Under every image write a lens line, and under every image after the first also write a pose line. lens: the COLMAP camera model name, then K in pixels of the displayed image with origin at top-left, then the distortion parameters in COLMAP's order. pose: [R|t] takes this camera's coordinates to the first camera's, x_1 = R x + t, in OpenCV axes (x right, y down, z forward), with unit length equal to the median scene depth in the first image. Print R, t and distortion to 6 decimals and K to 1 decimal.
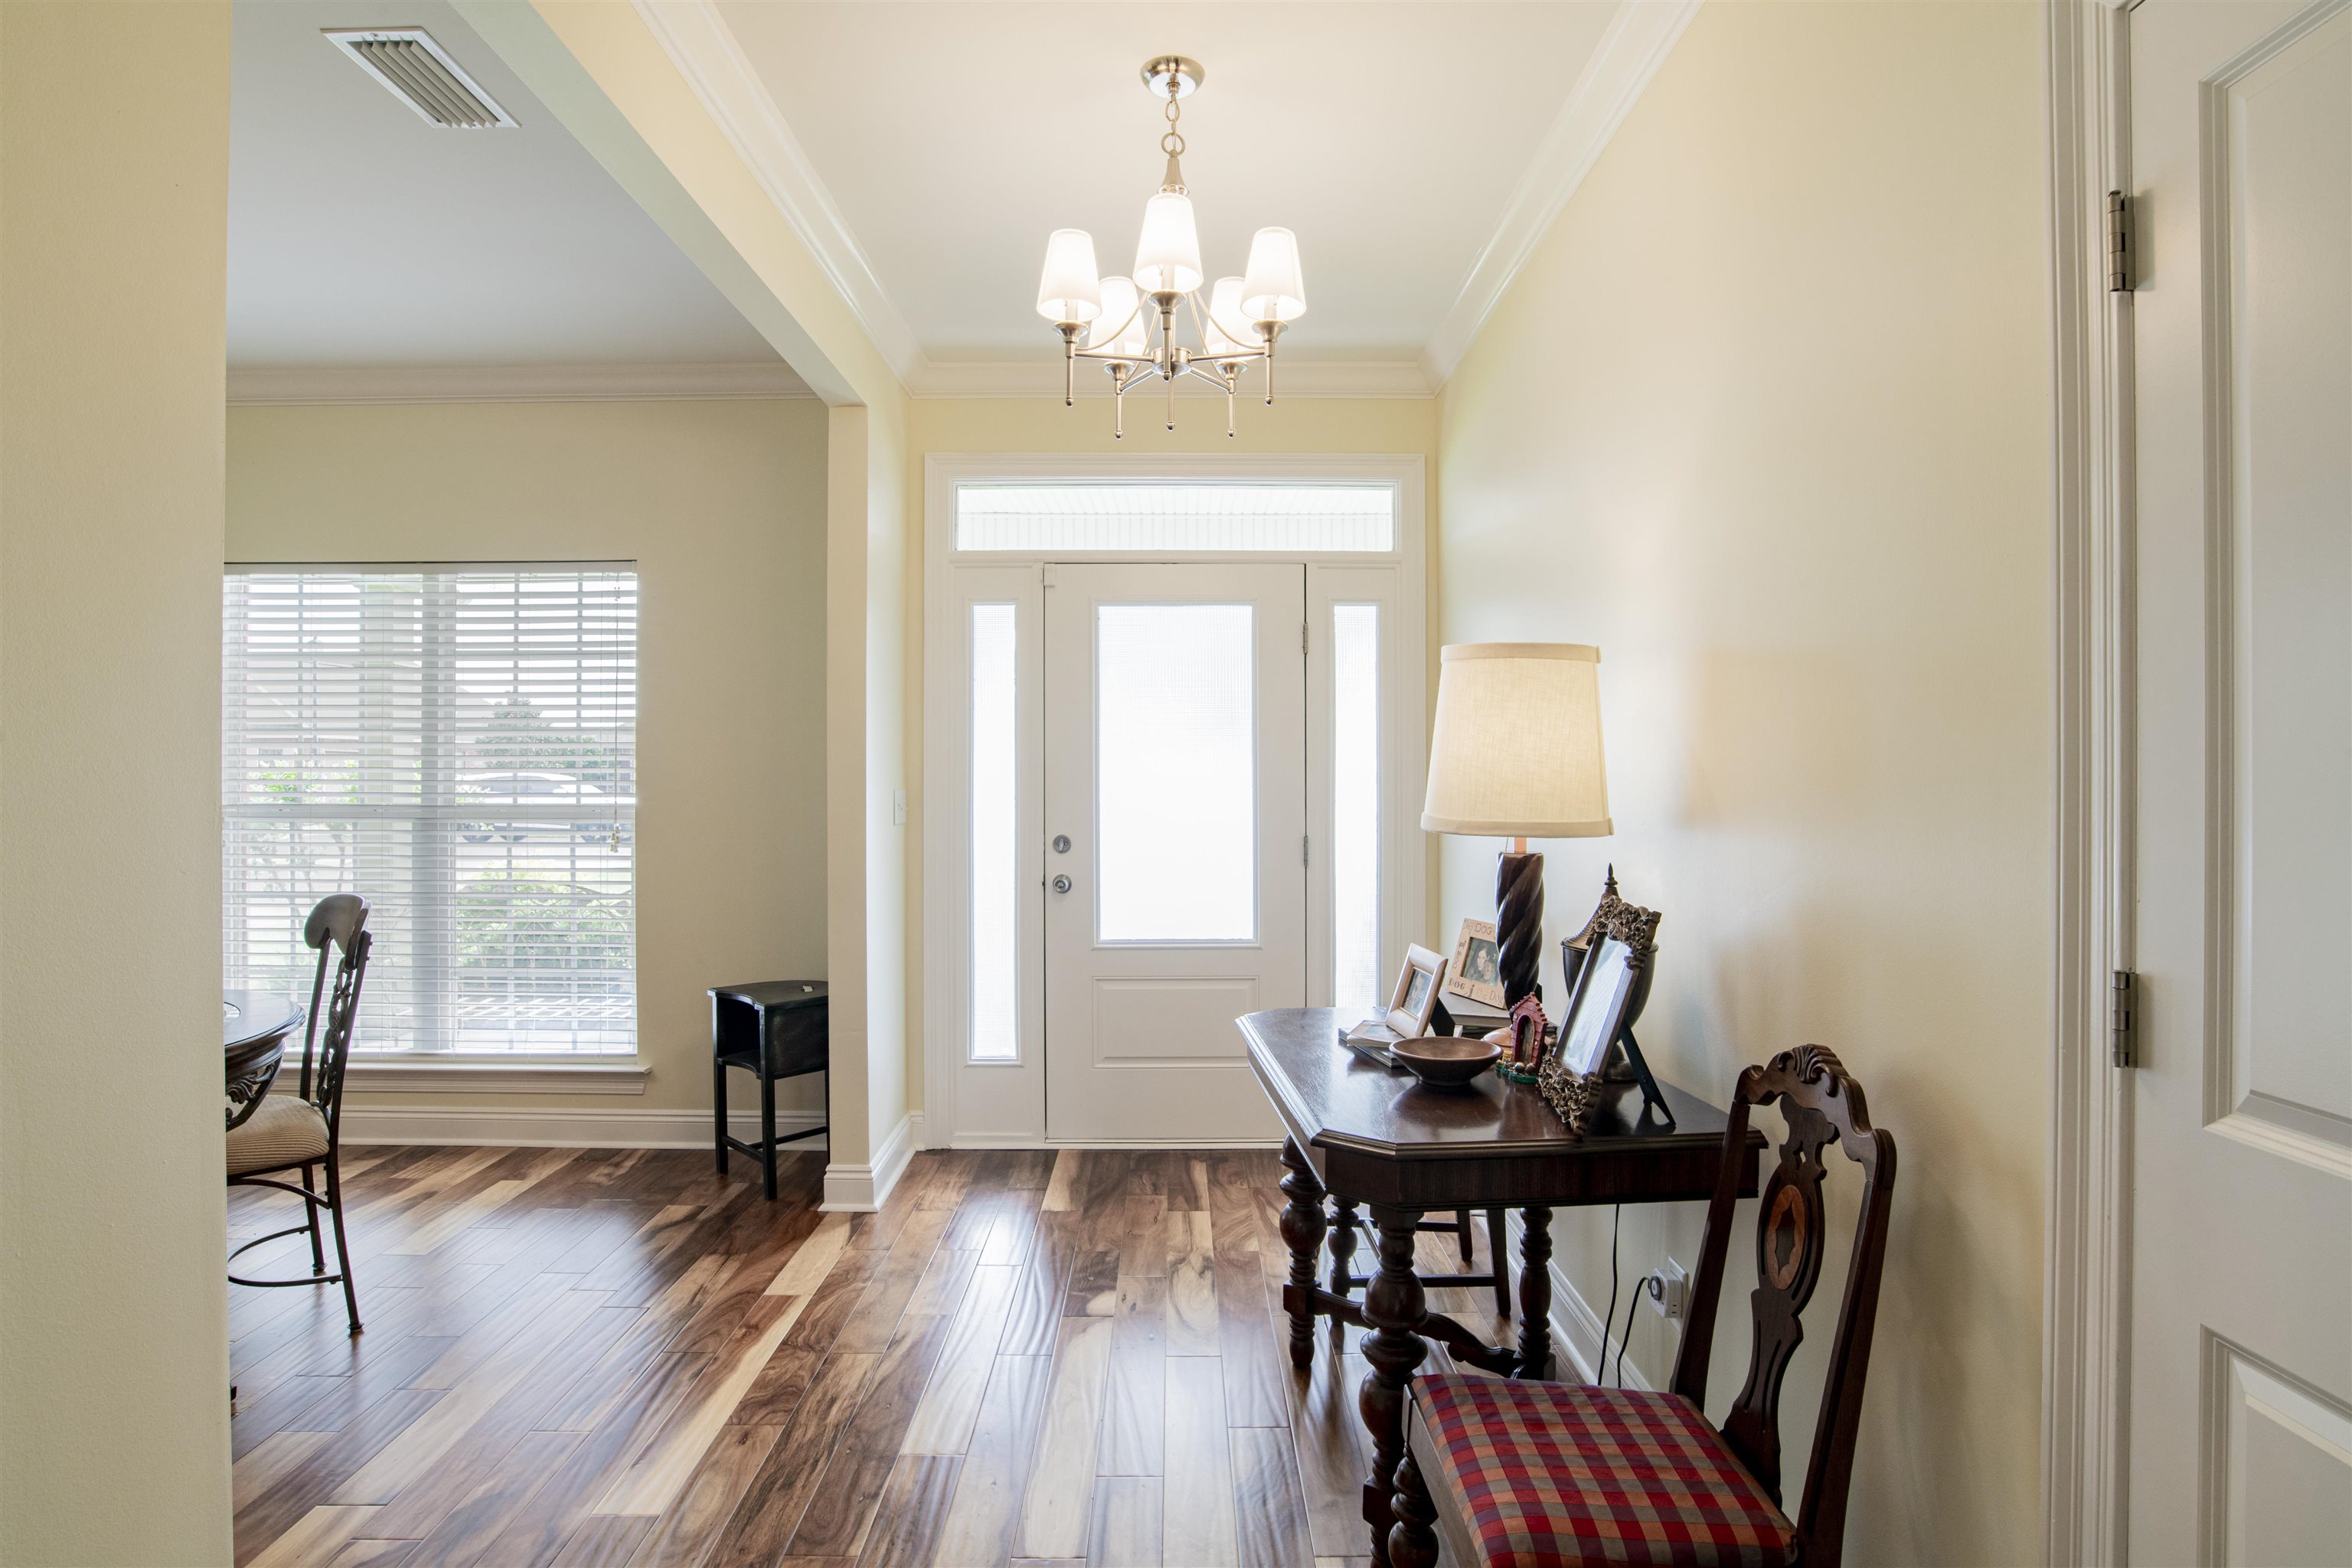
lens RADIAL K [[1183.8, 0, 1199.0], [0, 1183.8, 778.9], [0, 0, 1]] dist [-0.056278, 0.015410]
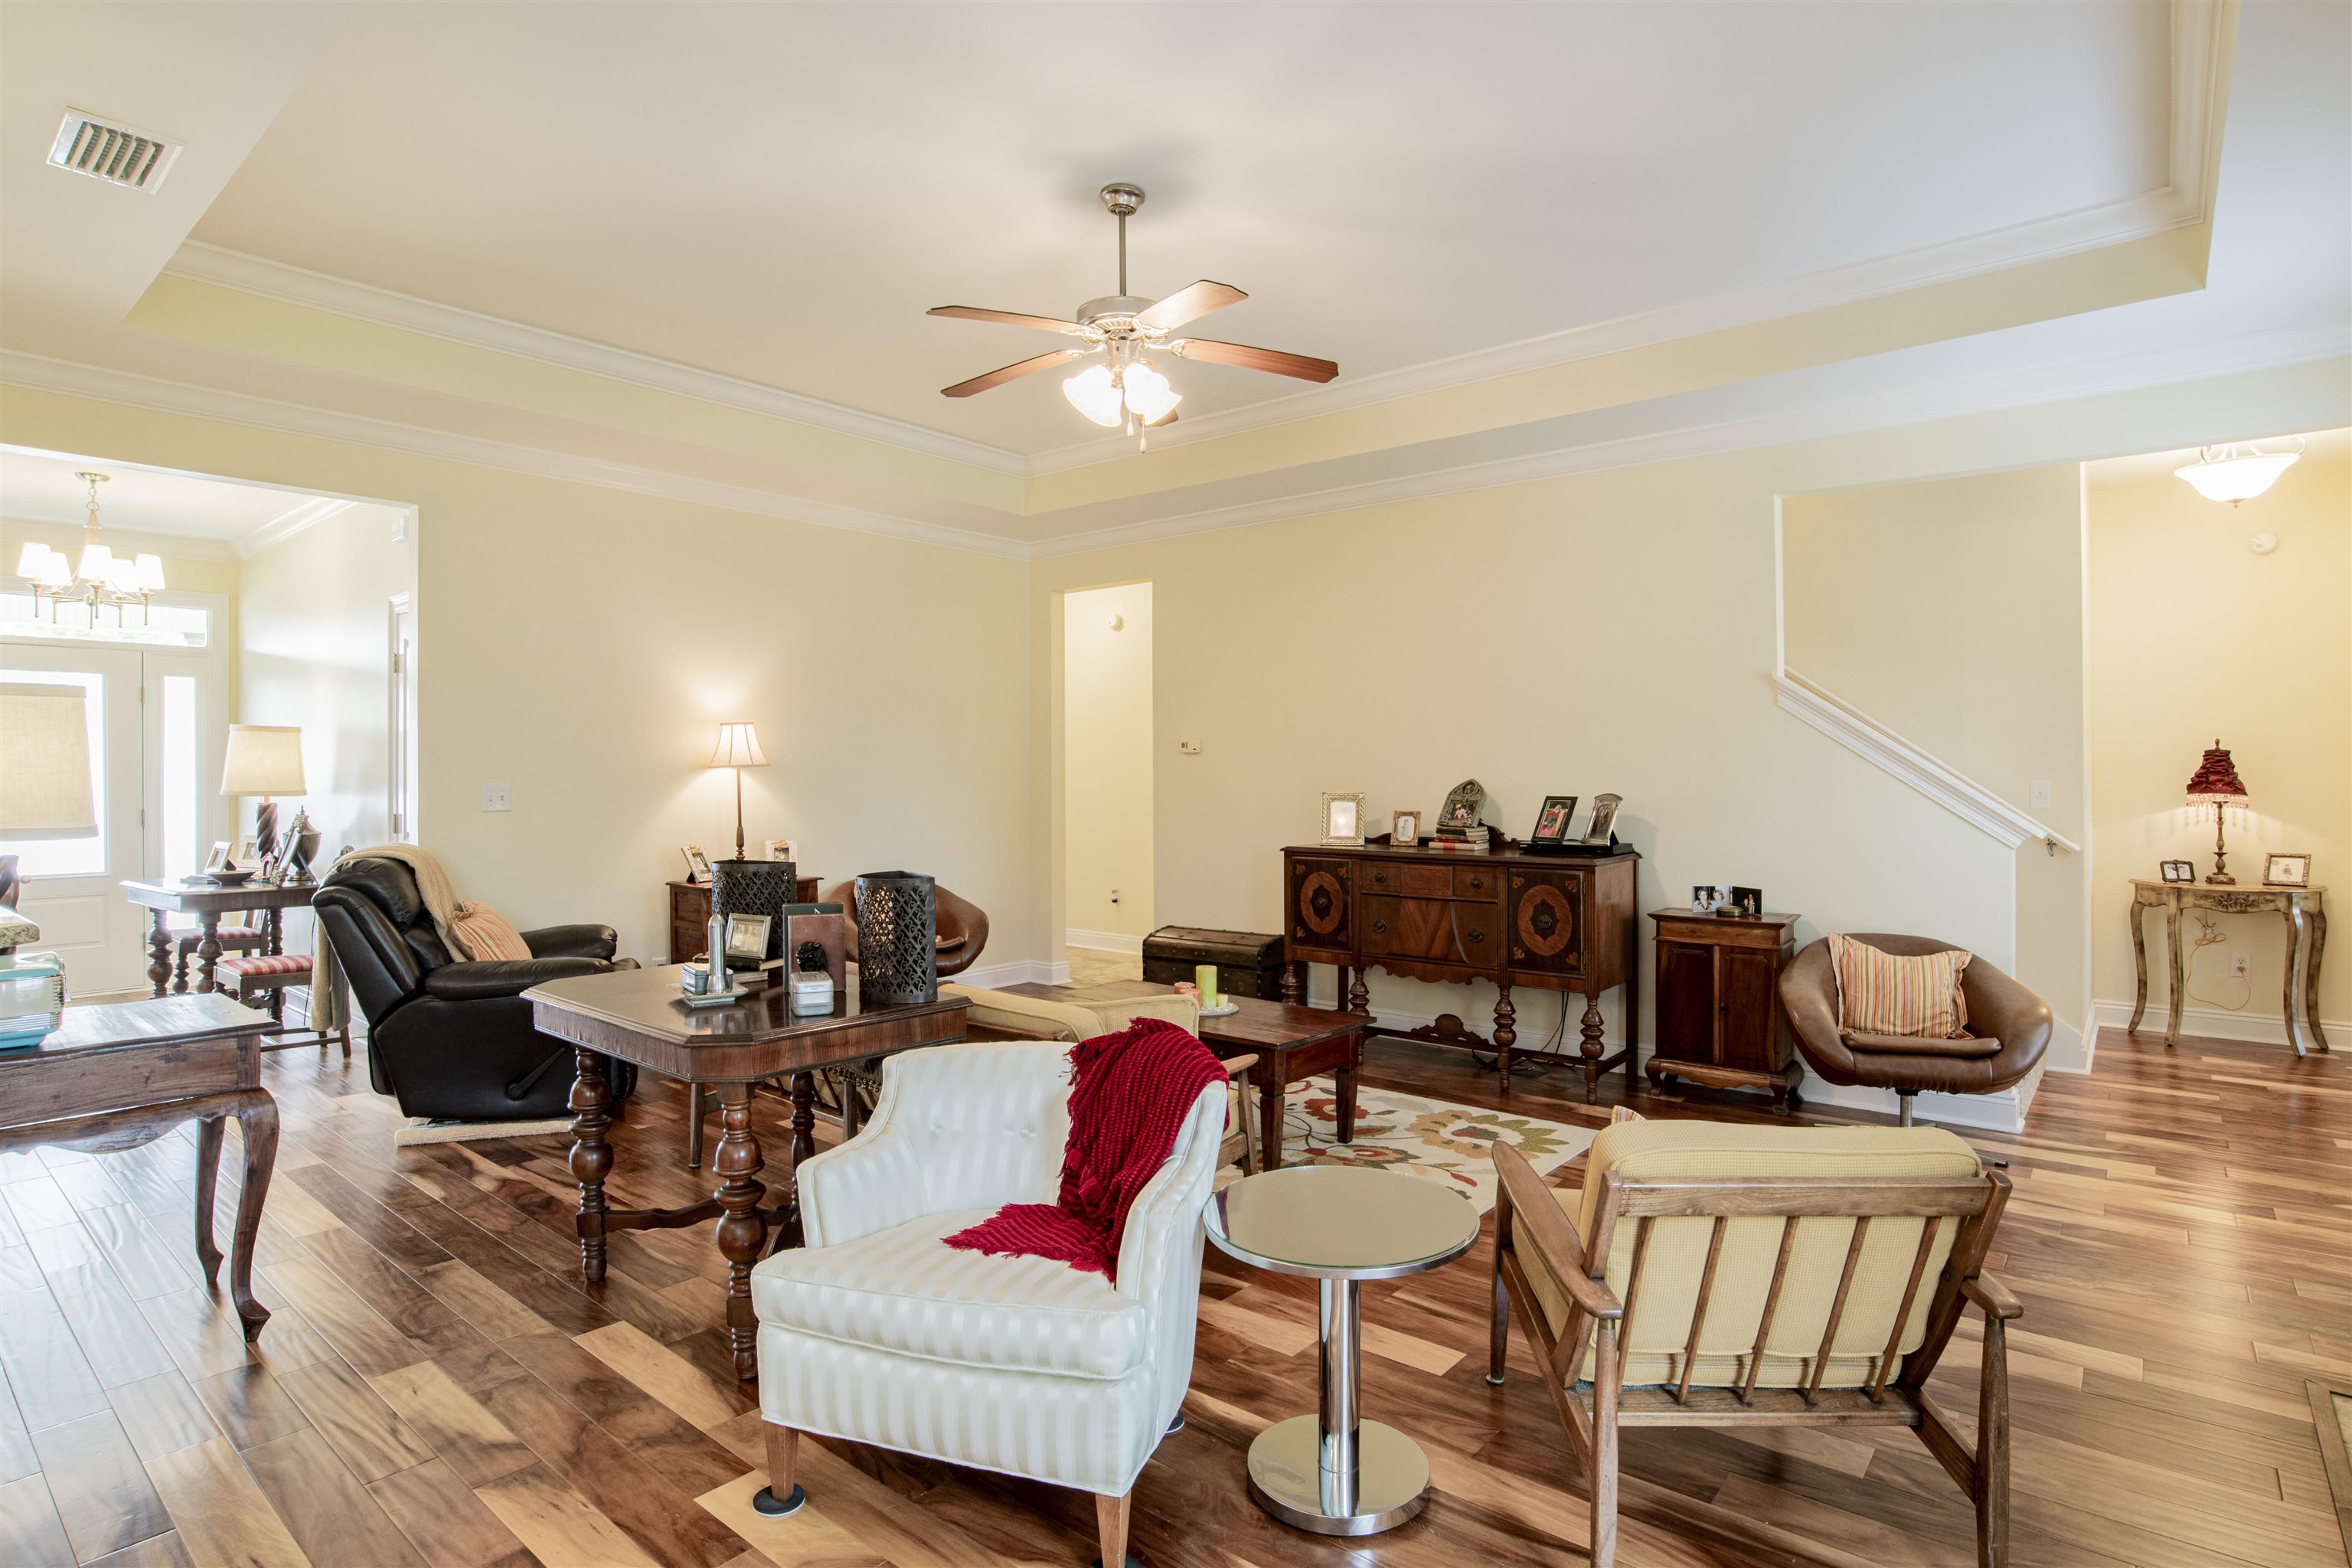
lens RADIAL K [[1202.8, 0, 1212.3], [0, 1202.8, 765.1], [0, 0, 1]] dist [-0.001815, -0.014963]
pose [[0.650712, -0.002715, 0.759320, -0.212109], [0.008975, 0.999951, -0.004116, 0.004234], [-0.759272, 0.009493, 0.650705, -1.308361]]
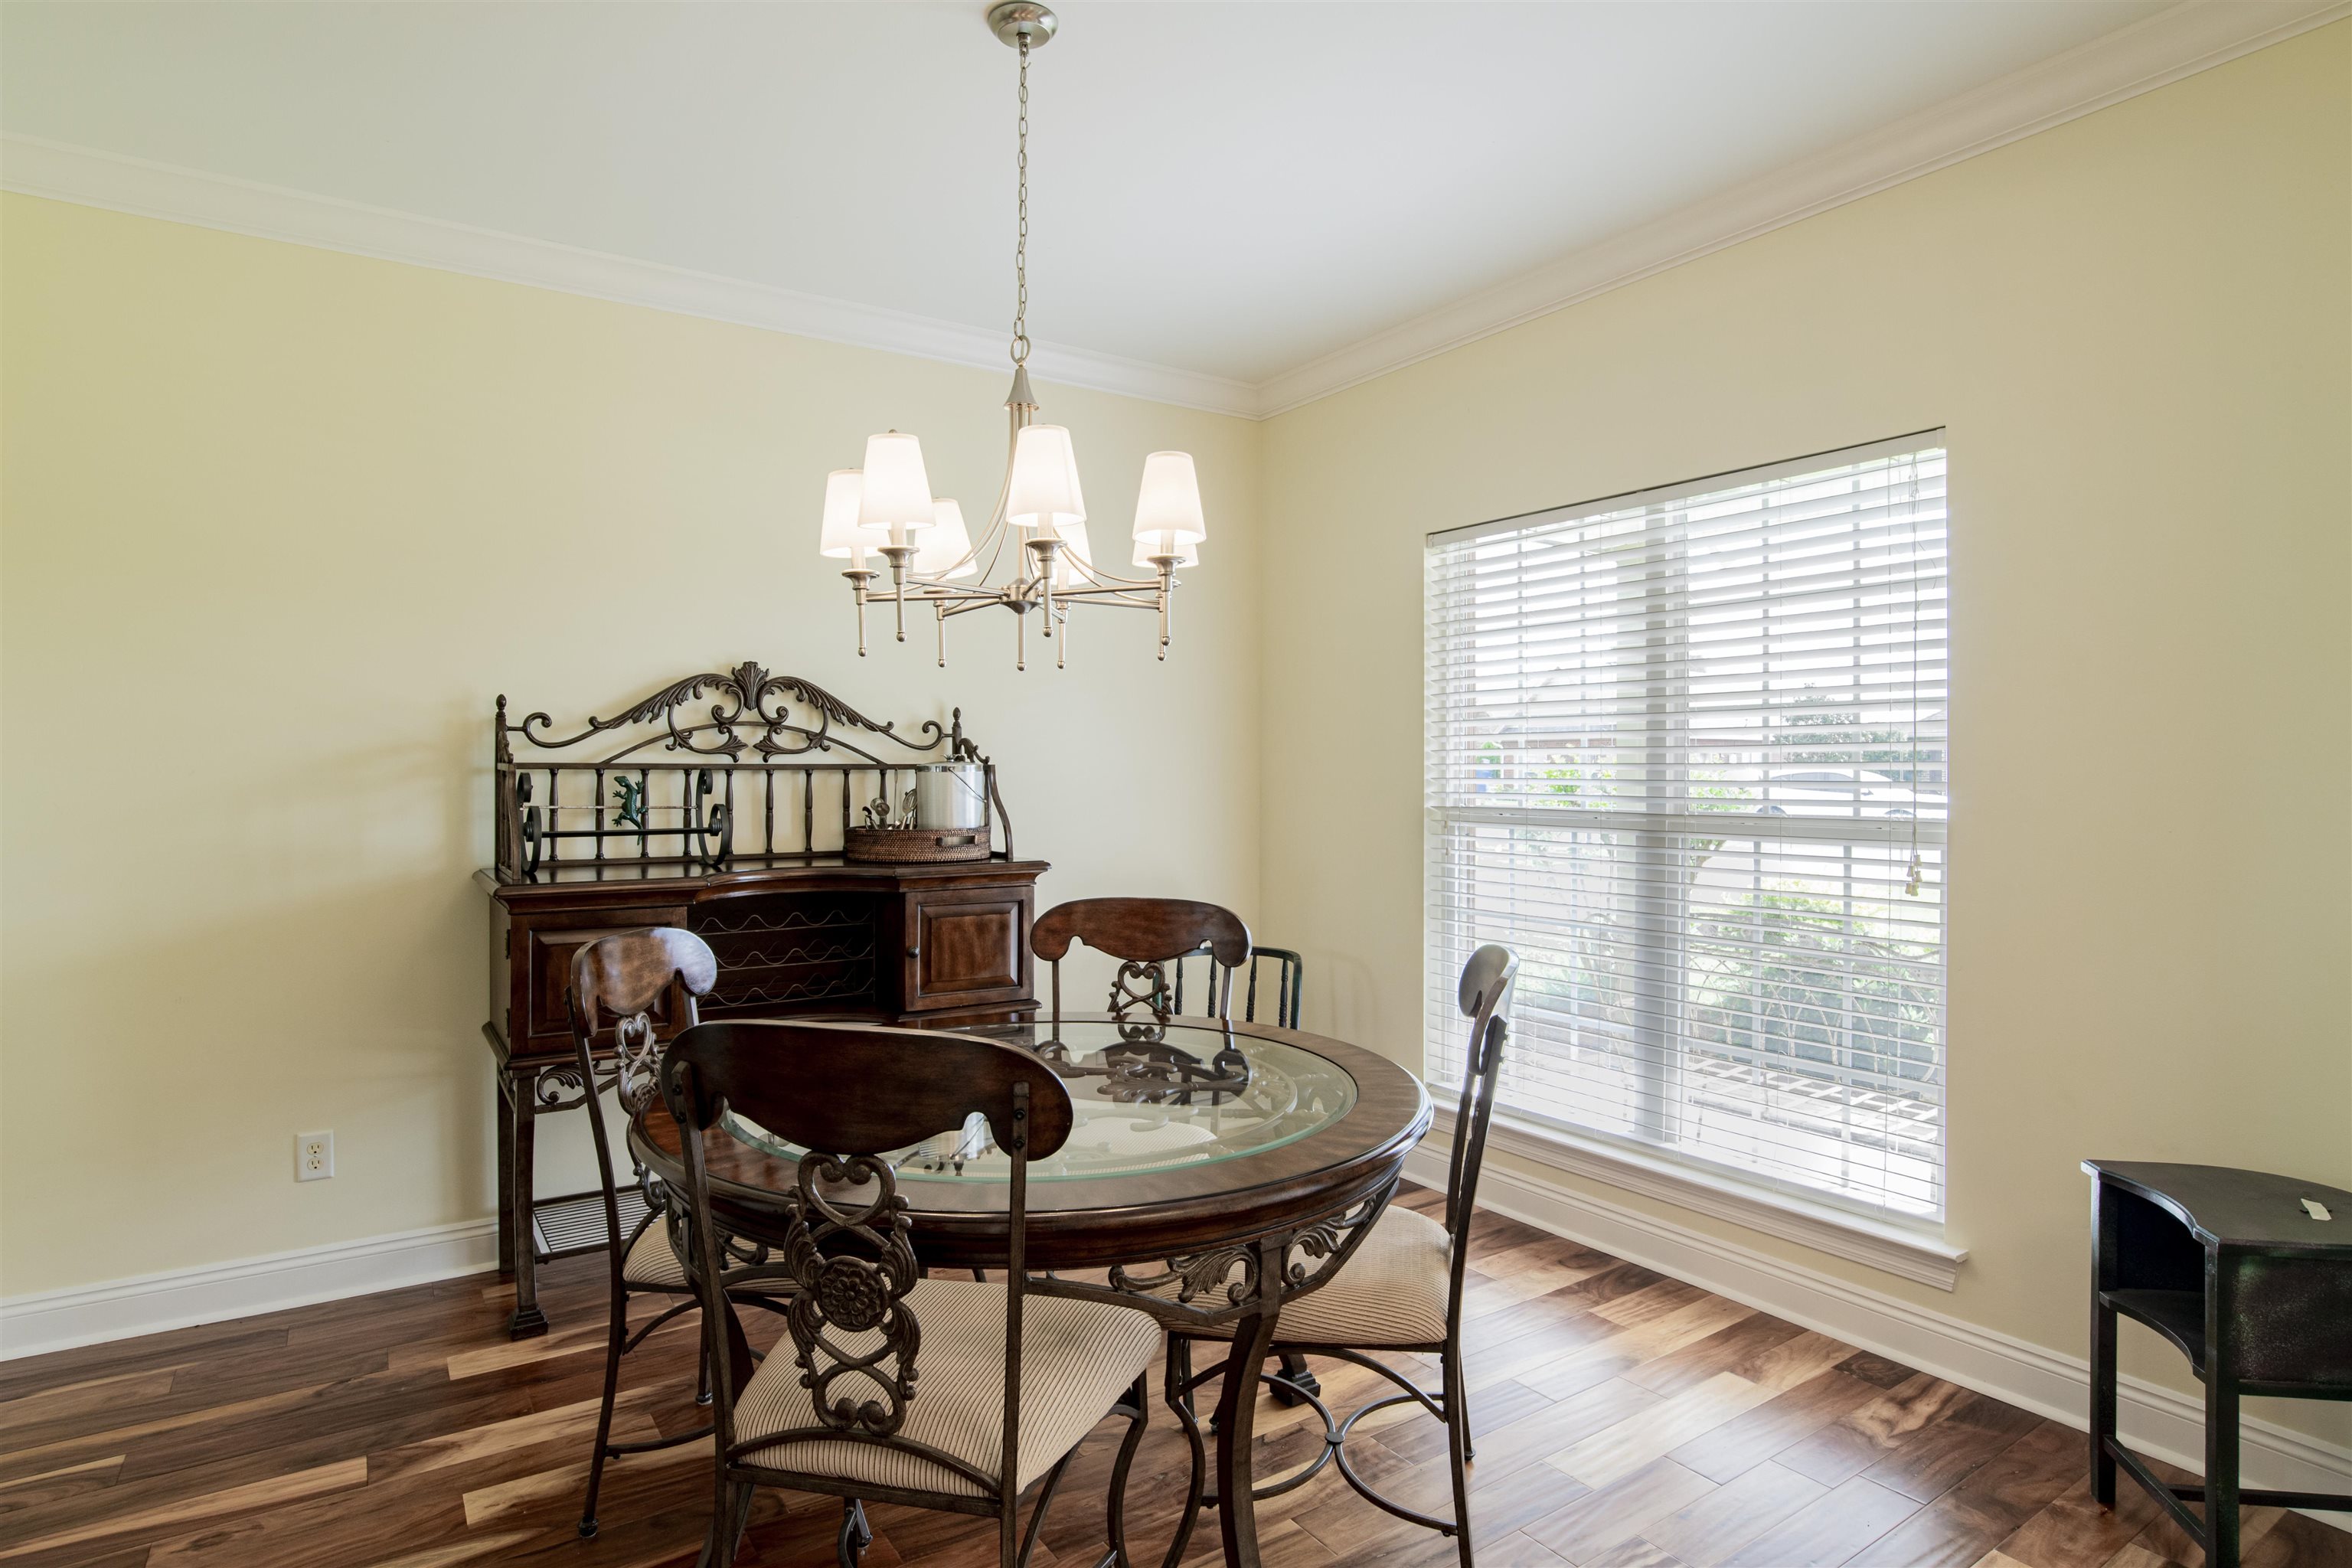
lens RADIAL K [[1278.7, 0, 1170.8], [0, 1278.7, 771.4], [0, 0, 1]] dist [-0.071861, 0.034146]
pose [[0.536139, -0.003295, -0.844123, -0.148867], [-0.001478, 0.999987, -0.004842, 0.000187], [0.844129, 0.003844, 0.536127, 0.308582]]
